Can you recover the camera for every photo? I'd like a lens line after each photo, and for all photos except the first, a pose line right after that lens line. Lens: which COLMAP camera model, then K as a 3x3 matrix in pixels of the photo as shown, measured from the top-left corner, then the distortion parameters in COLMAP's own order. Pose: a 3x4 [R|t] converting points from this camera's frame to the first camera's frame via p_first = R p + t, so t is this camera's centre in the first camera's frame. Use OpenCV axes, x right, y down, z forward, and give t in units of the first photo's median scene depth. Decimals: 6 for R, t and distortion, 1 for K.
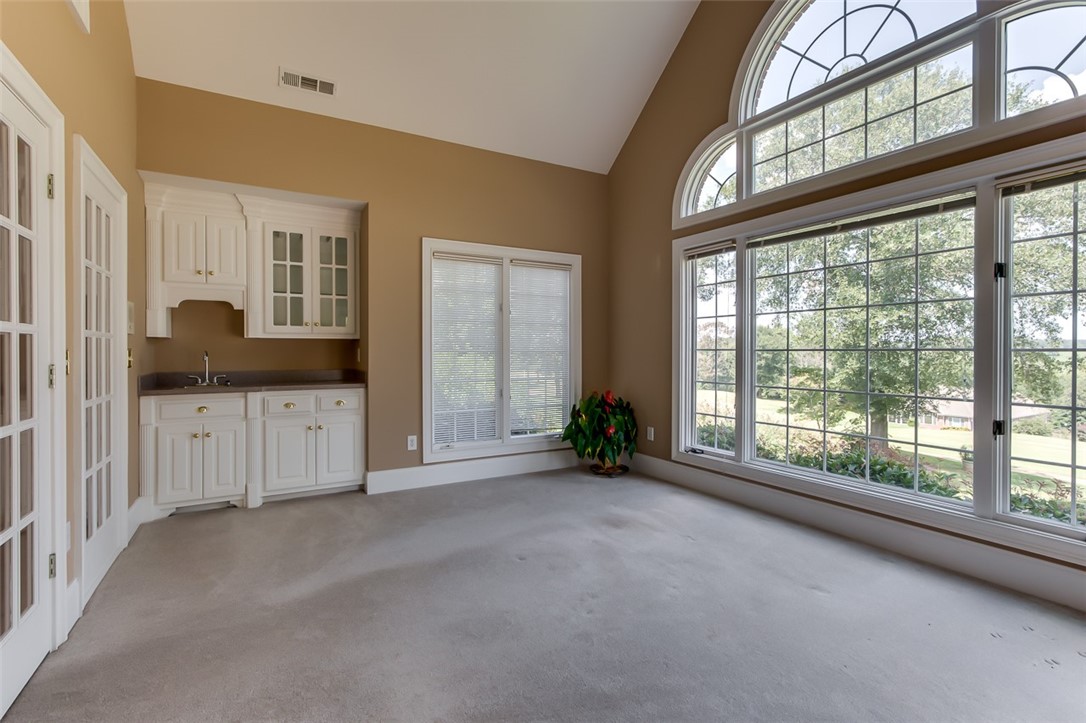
lens RADIAL K [[511.2, 0, 534.8], [0, 511.2, 351.3], [0, 0, 1]] dist [-0.003057, 0.001692]
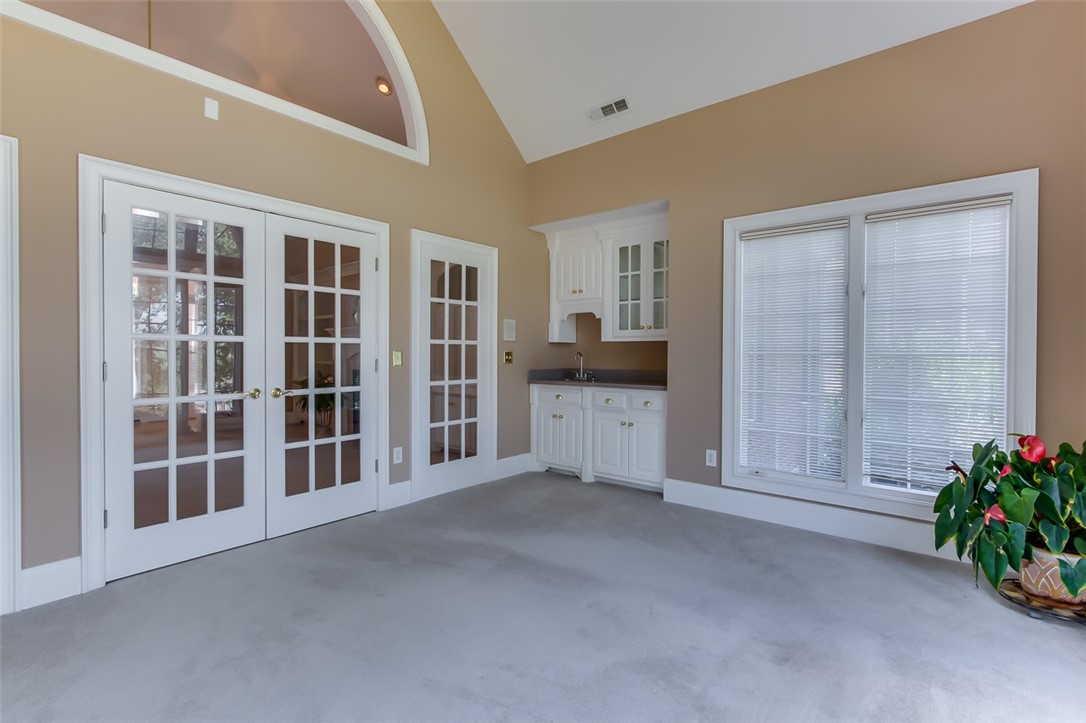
lens RADIAL K [[511.2, 0, 547.0], [0, 511.2, 354.8], [0, 0, 1]] dist [-0.003057, 0.001692]
pose [[0.348540, 0.009618, -0.937244, 0.502547], [0.000752, 0.999944, 0.010541, -0.007920], [0.937294, -0.004378, 0.348514, 0.449579]]
